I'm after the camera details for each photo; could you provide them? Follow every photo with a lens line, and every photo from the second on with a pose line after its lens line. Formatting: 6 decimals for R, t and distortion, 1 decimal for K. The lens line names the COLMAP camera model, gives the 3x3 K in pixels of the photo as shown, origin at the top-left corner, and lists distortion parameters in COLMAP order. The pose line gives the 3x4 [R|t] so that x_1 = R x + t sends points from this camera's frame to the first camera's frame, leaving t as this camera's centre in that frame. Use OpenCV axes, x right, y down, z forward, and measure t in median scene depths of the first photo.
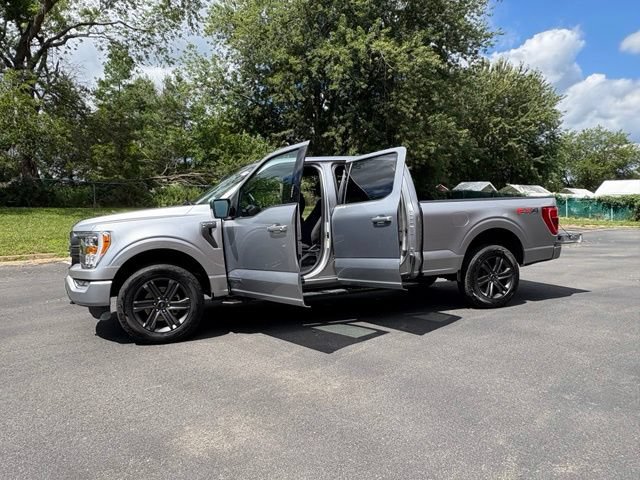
lens RADIAL K [[476.8, 0, 320.0], [0, 476.8, 240.0], [0, 0, 1]] dist [-0.001279, 0.007435]
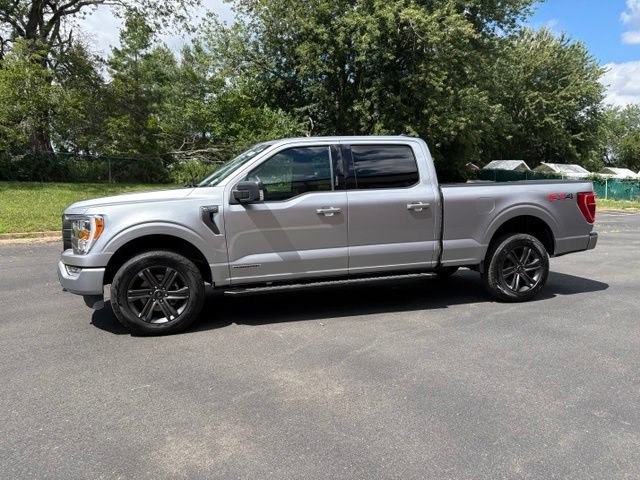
lens RADIAL K [[489.0, 0, 326.5], [0, 489.0, 236.4], [0, 0, 1]] dist [0.027863, -0.010192]
pose [[0.999199, 0.016850, -0.036297, 0.005406], [-0.015472, 0.999162, 0.037907, -0.003360], [0.036905, -0.037315, 0.998622, 0.009625]]
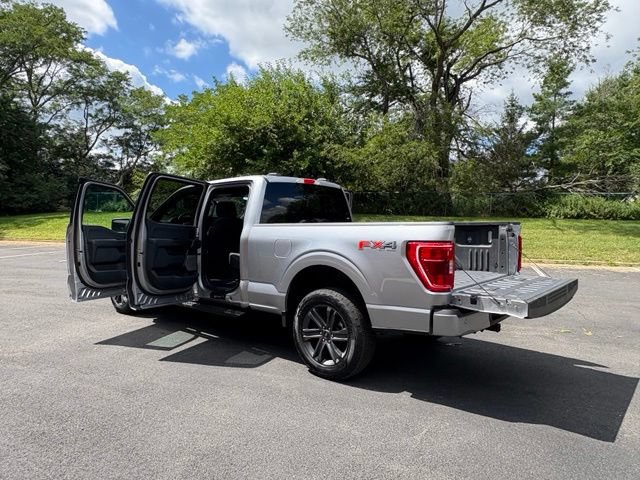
lens RADIAL K [[441.0, 0, 320.0], [0, 441.0, 240.0], [0, 0, 1]] dist [-0.002762, 0.002892]
pose [[0.488235, 0.065269, -0.870268, 0.215244], [-0.072799, 0.996770, 0.033915, -0.019575], [0.869671, 0.046796, 0.491409, 0.154711]]
